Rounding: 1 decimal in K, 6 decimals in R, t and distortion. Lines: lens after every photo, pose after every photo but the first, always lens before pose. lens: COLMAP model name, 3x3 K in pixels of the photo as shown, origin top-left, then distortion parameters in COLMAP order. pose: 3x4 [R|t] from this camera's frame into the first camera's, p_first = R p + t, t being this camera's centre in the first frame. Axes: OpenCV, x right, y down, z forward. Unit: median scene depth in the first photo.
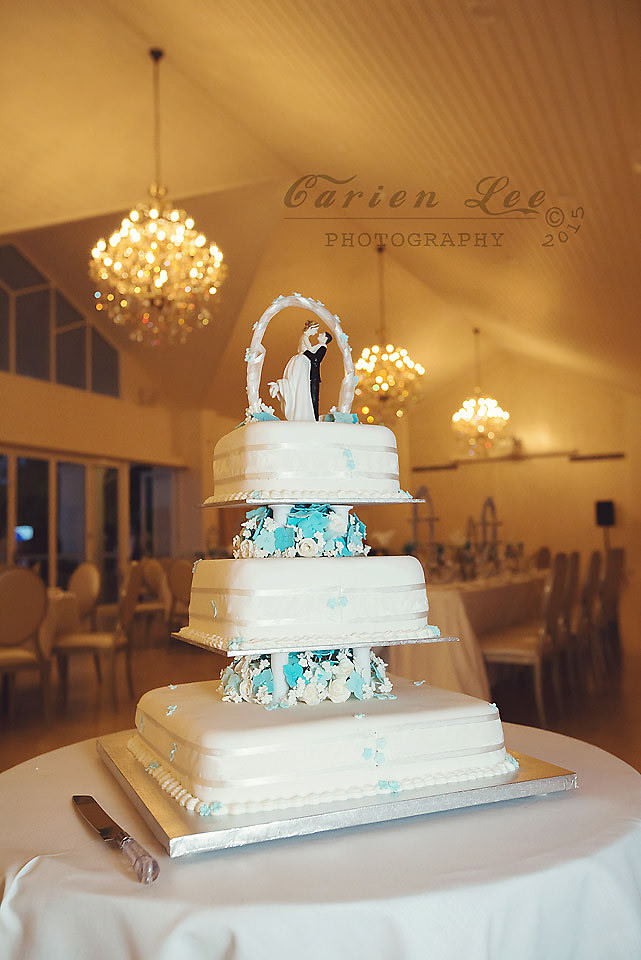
lens RADIAL K [[884.0, 0, 320.5], [0, 884.0, 480.0], [0, 0, 1]] dist [0.096997, -0.000166]
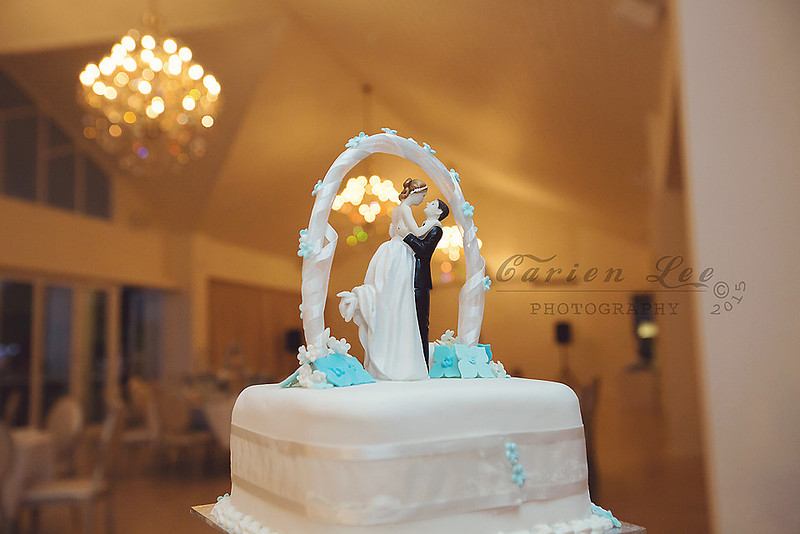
lens RADIAL K [[757.8, 0, 400.0], [0, 757.8, 267.0], [0, 0, 1]] dist [-0.003366, 0.184286]
pose [[0.990804, 0.012720, 0.134704, -0.019714], [-0.009113, 0.999584, -0.027356, -0.026618], [-0.134996, 0.025877, 0.990508, 0.126493]]
